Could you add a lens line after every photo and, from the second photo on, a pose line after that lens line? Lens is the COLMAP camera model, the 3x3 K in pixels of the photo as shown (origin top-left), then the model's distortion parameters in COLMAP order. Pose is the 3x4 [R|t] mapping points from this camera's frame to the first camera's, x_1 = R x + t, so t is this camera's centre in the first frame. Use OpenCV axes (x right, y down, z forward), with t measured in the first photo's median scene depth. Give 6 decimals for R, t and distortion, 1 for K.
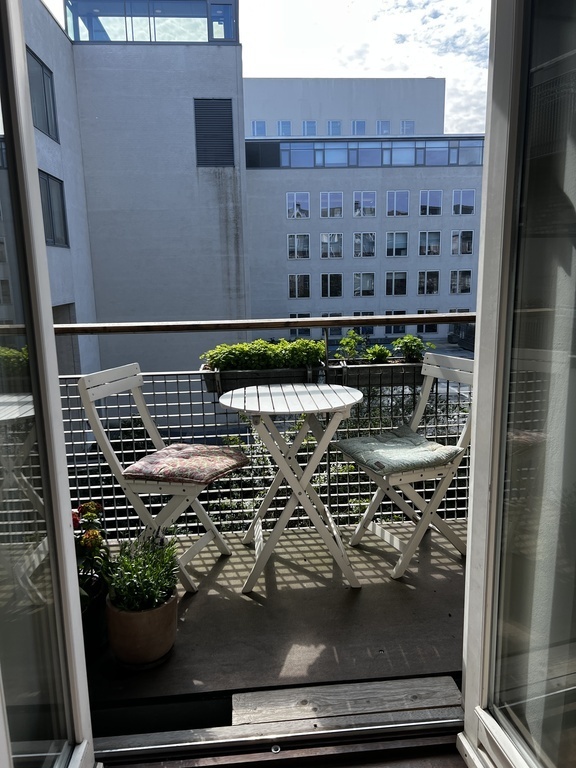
lens RADIAL K [[585.6, 0, 286.4], [0, 585.6, 383.7], [0, 0, 1]] dist [0.011236, 0.002518]
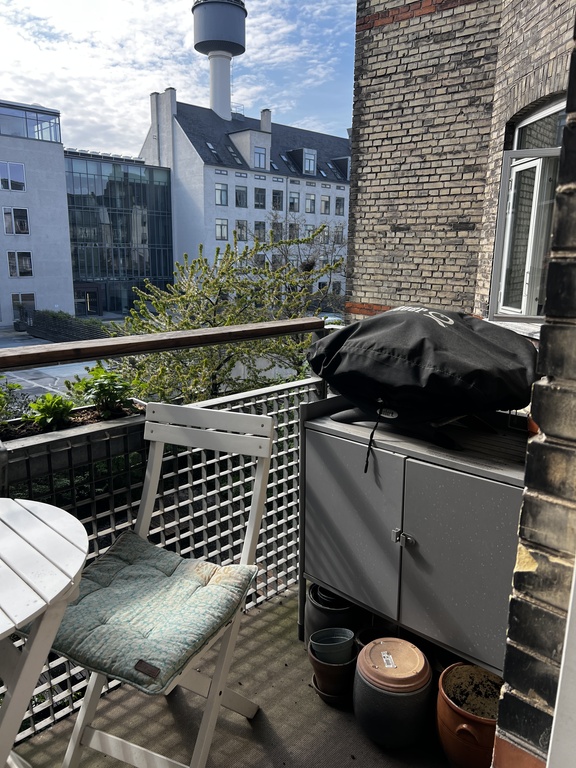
lens RADIAL K [[585.6, 0, 287.1], [0, 585.6, 385.5], [0, 0, 1]] dist [0.011236, 0.002518]
pose [[0.756848, -0.110385, 0.644202, -0.033415], [0.090384, 0.993842, 0.064107, -0.094040], [-0.647311, 0.009706, 0.762164, 0.455485]]
